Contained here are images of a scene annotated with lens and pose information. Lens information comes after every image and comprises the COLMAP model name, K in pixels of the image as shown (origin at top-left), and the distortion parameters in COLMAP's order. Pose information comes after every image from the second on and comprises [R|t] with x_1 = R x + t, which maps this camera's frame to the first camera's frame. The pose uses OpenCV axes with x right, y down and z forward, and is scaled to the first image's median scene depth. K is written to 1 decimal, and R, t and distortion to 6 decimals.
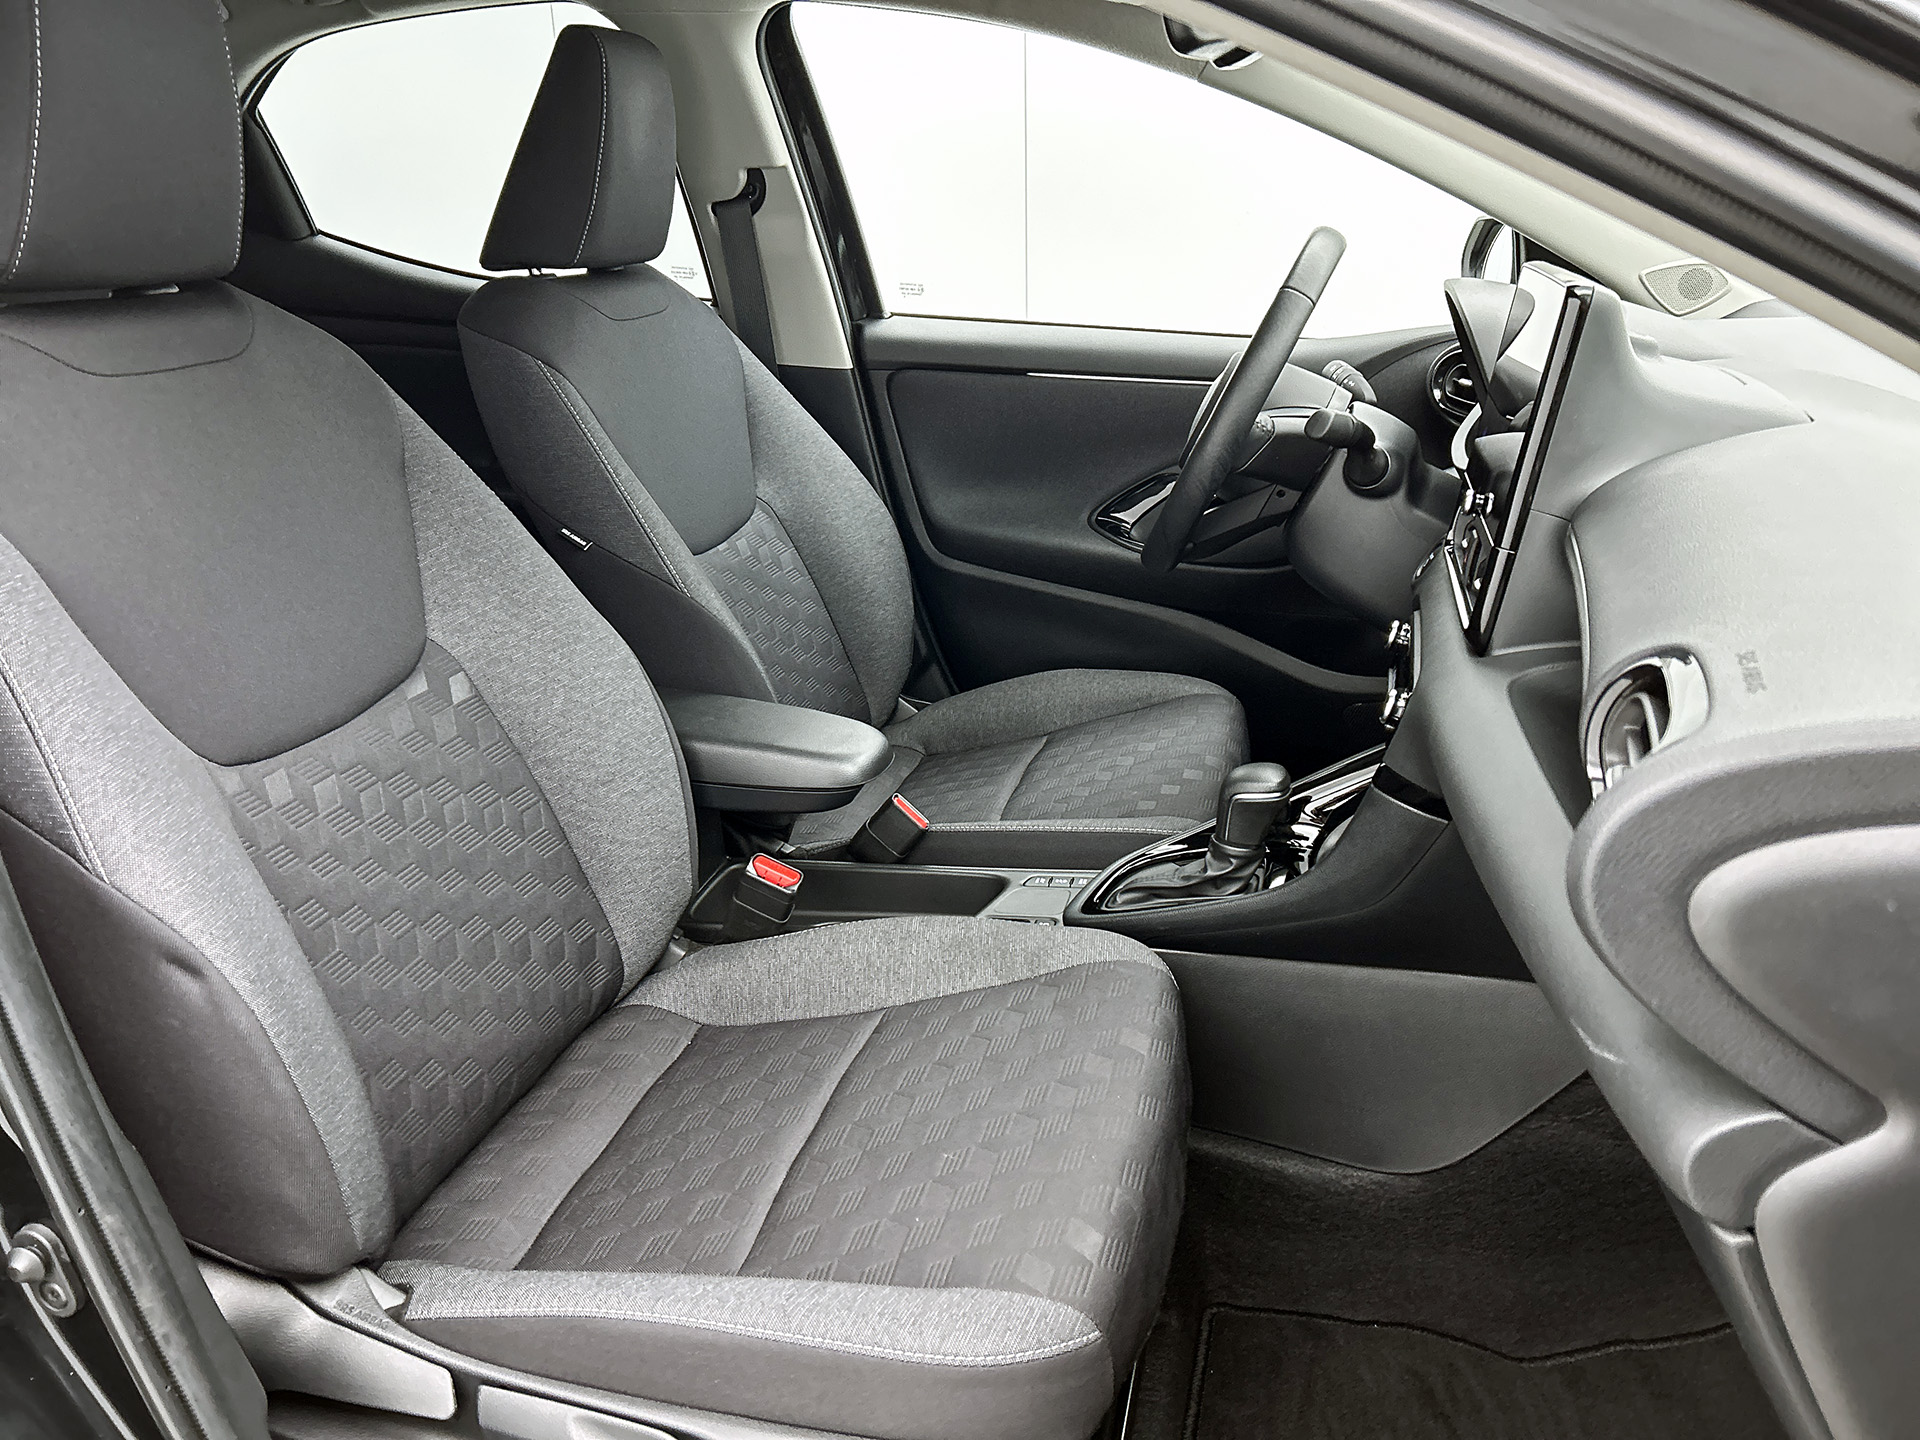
lens RADIAL K [[1464.2, 0, 961.0], [0, 1464.2, 722.0], [0, 0, 1]] dist [0.042109, -0.047153]
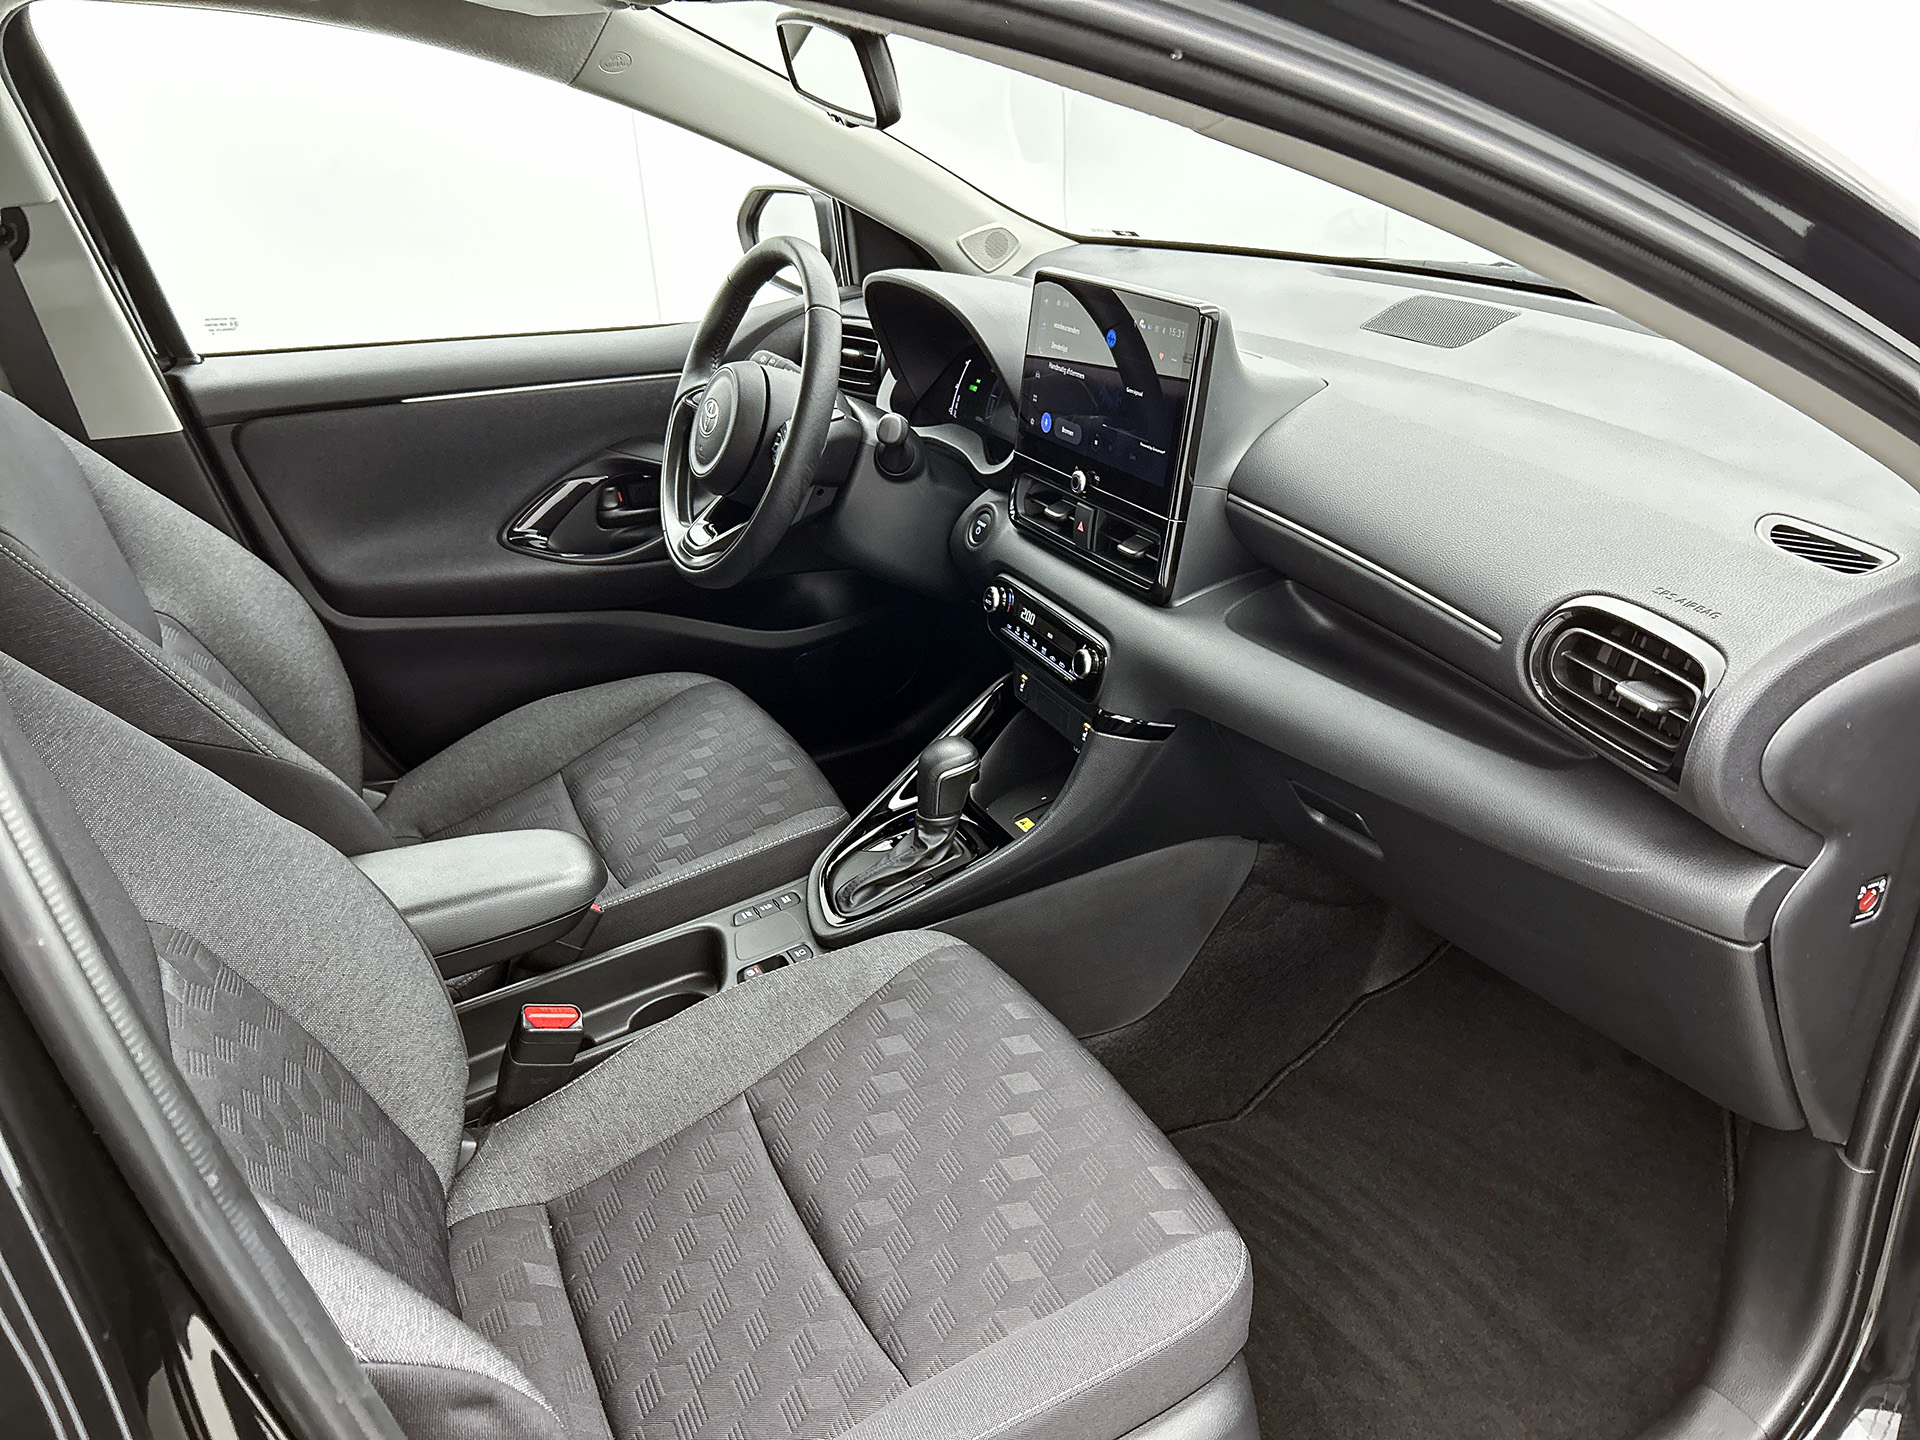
lens RADIAL K [[1464.2, 0, 963.2], [0, 1464.2, 718.6], [0, 0, 1]] dist [0.042109, -0.047153]
pose [[0.741575, -0.299376, 0.600367, -0.313077], [0.251991, 0.953681, 0.164297, -0.116699], [-0.621745, 0.029448, 0.782666, 0.081312]]
